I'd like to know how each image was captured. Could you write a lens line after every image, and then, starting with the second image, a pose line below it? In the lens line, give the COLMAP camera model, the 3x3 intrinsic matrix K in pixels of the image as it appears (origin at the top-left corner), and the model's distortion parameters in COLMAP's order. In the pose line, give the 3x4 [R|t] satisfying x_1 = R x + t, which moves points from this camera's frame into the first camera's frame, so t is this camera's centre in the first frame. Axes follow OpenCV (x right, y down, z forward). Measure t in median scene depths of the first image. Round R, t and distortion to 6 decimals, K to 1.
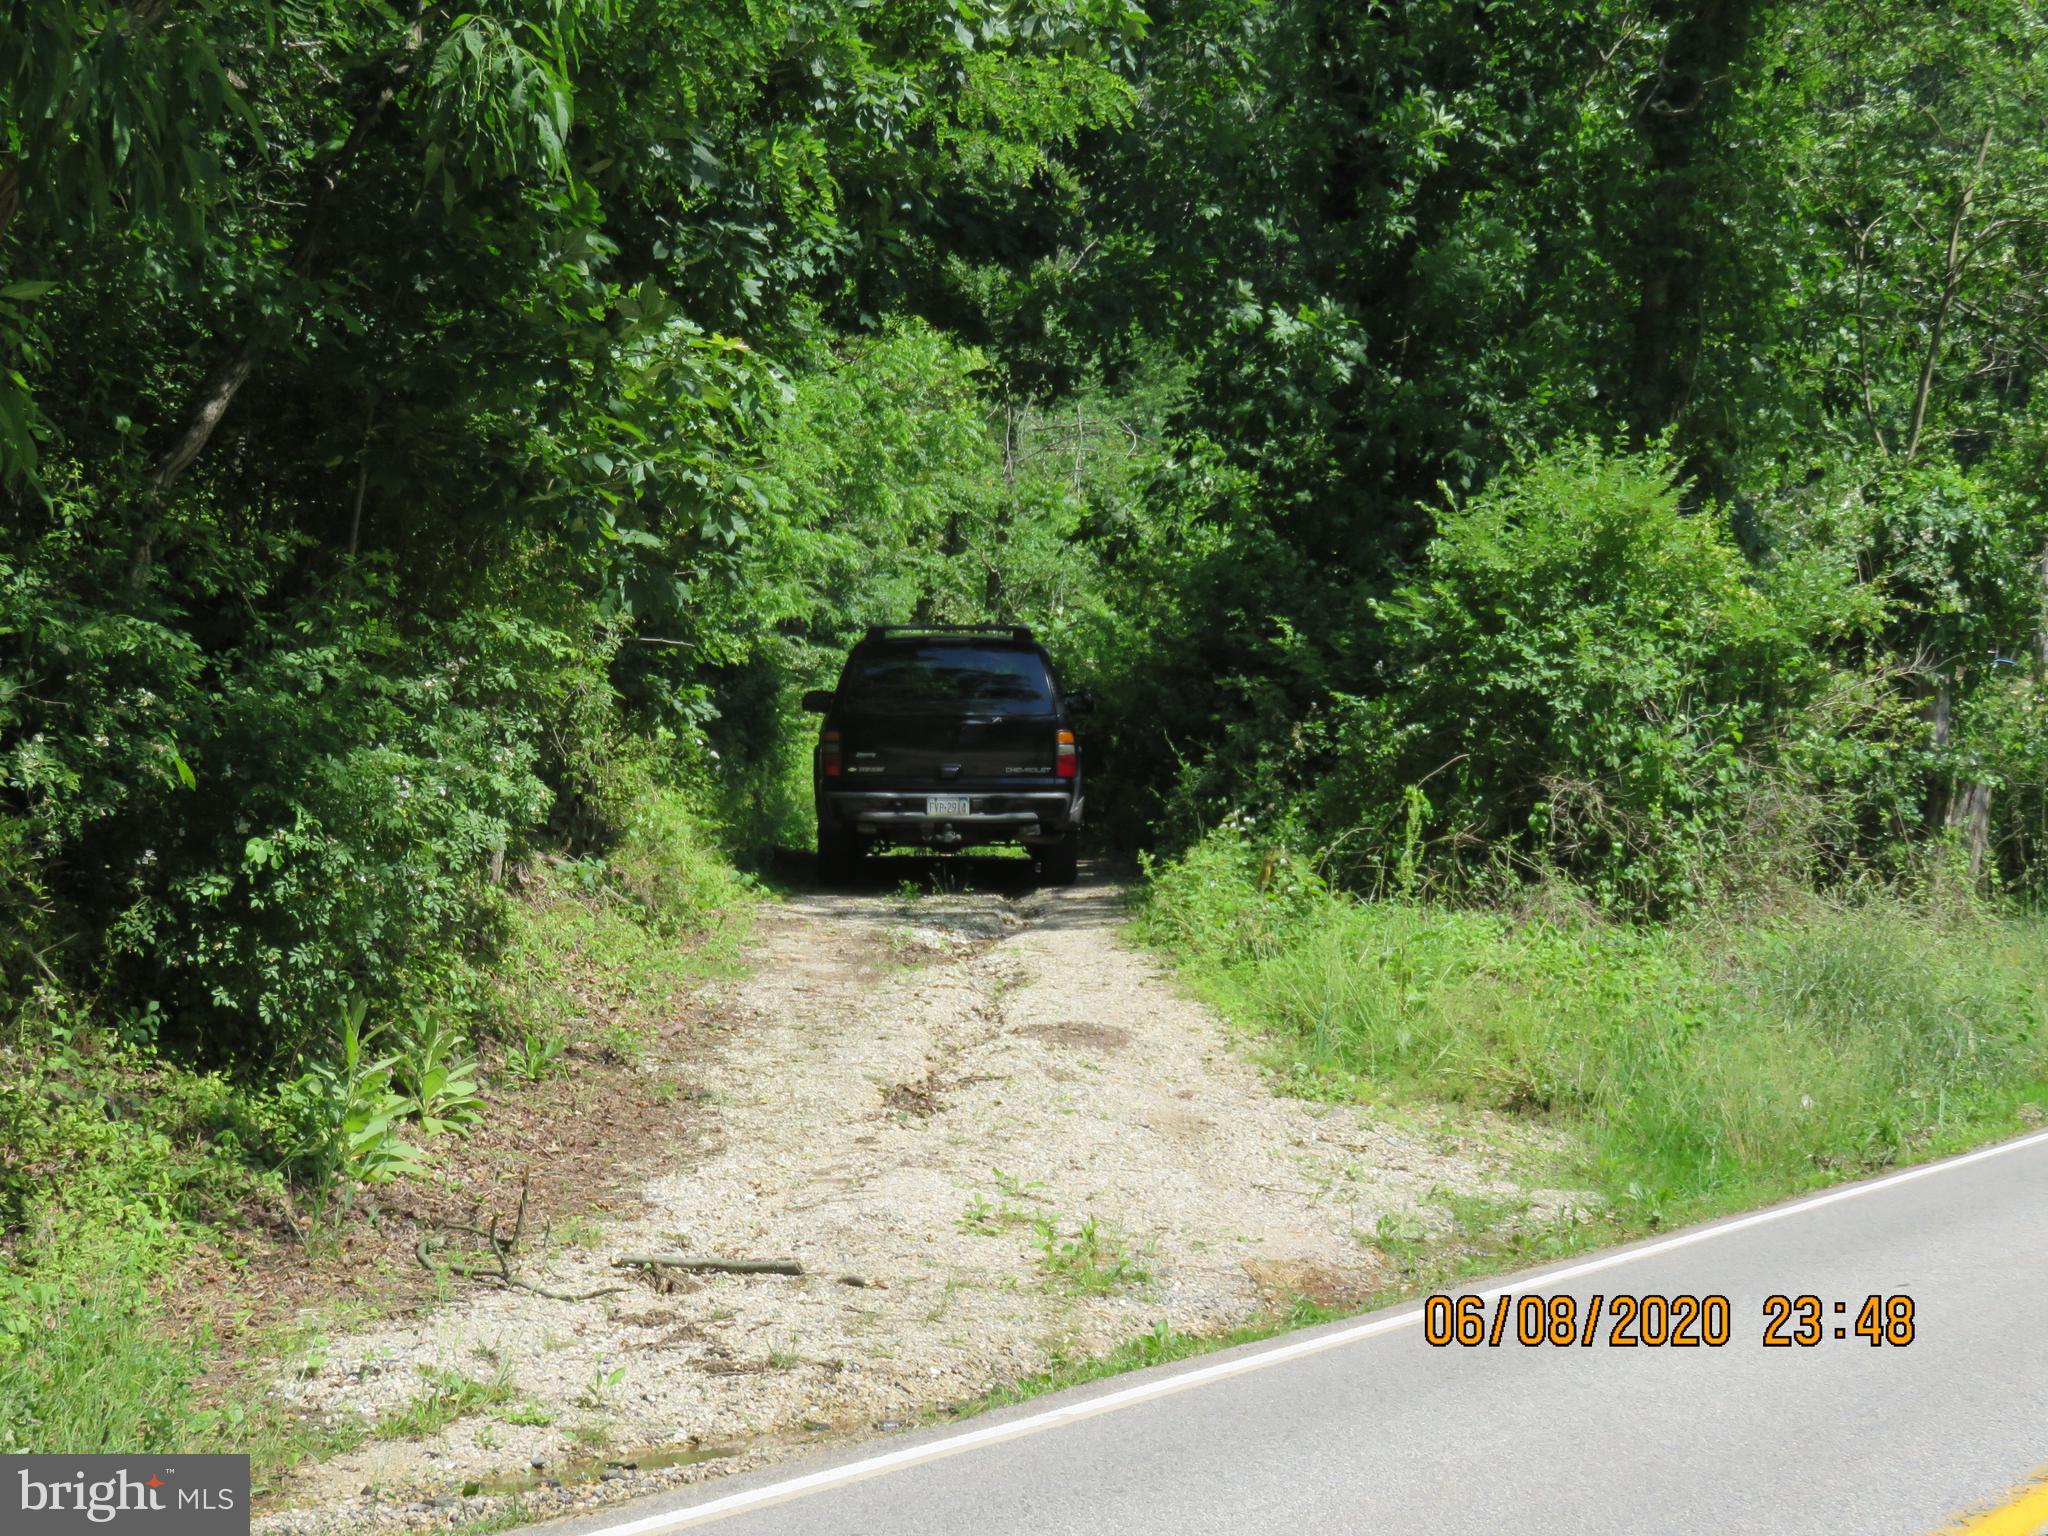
lens RADIAL K [[3689.5, 0, 1023.7], [0, 3689.5, 709.0], [0, 0, 1]] dist [-0.042327, -0.043097]
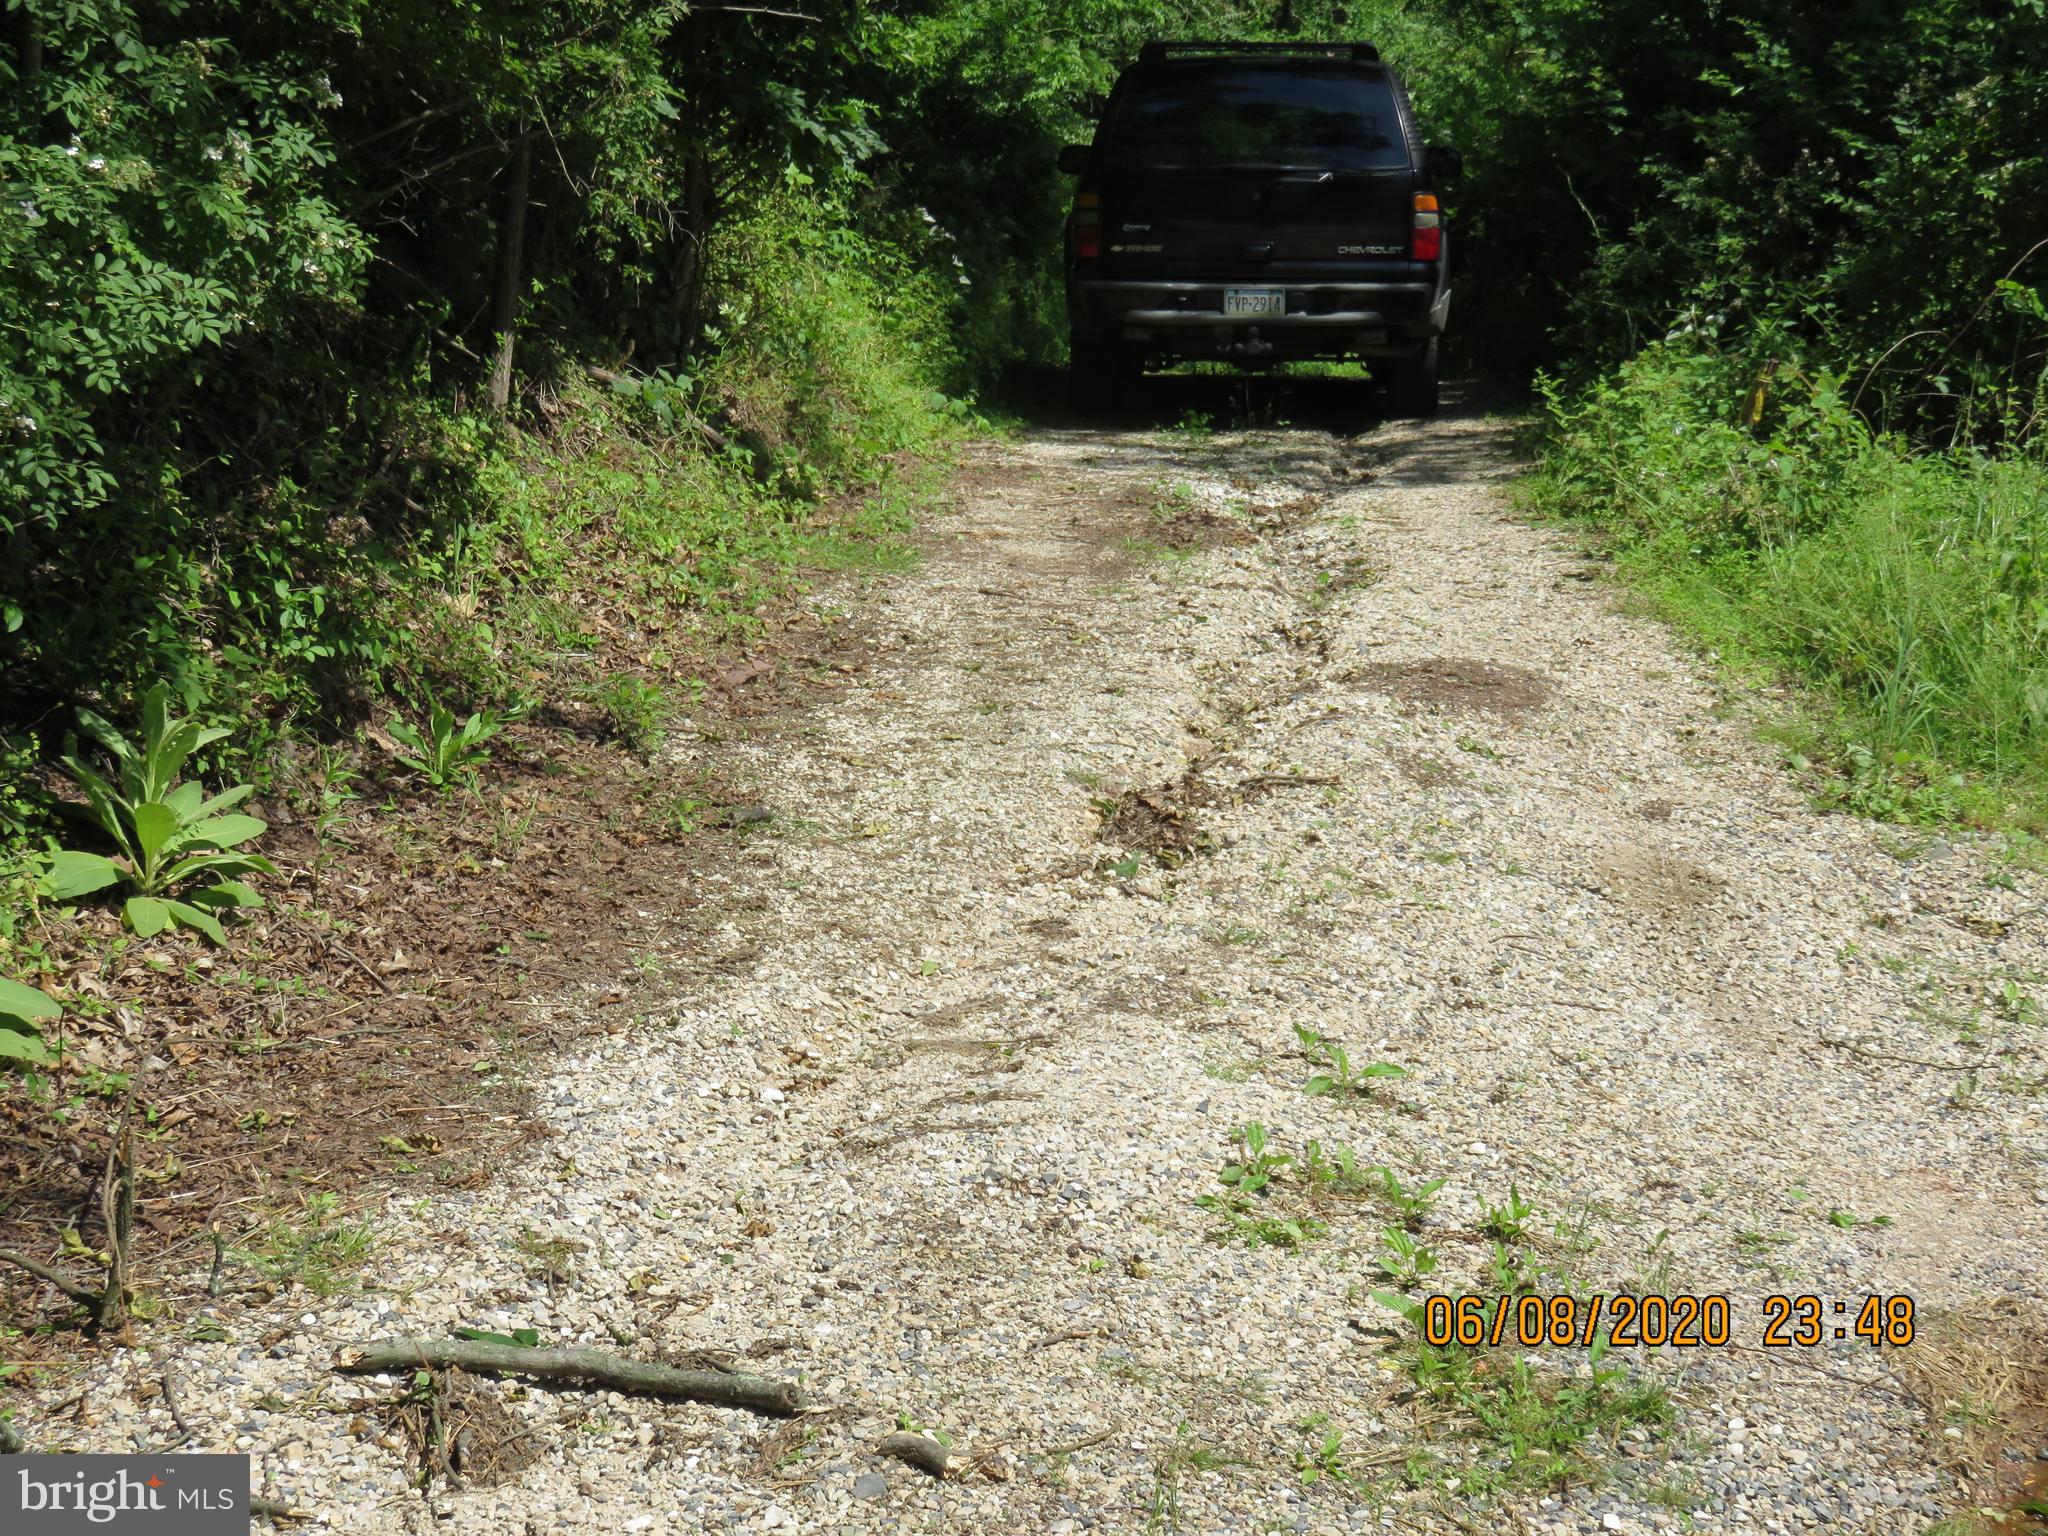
lens RADIAL K [[3689.5, 0, 1023.7], [0, 3689.5, 709.0], [0, 0, 1]] dist [-0.042327, -0.043097]
pose [[0.995884, 0.013025, -0.089695, -0.000811], [-0.001355, 0.991650, 0.128954, 0.017683], [0.090626, -0.128302, 0.987586, 0.415233]]
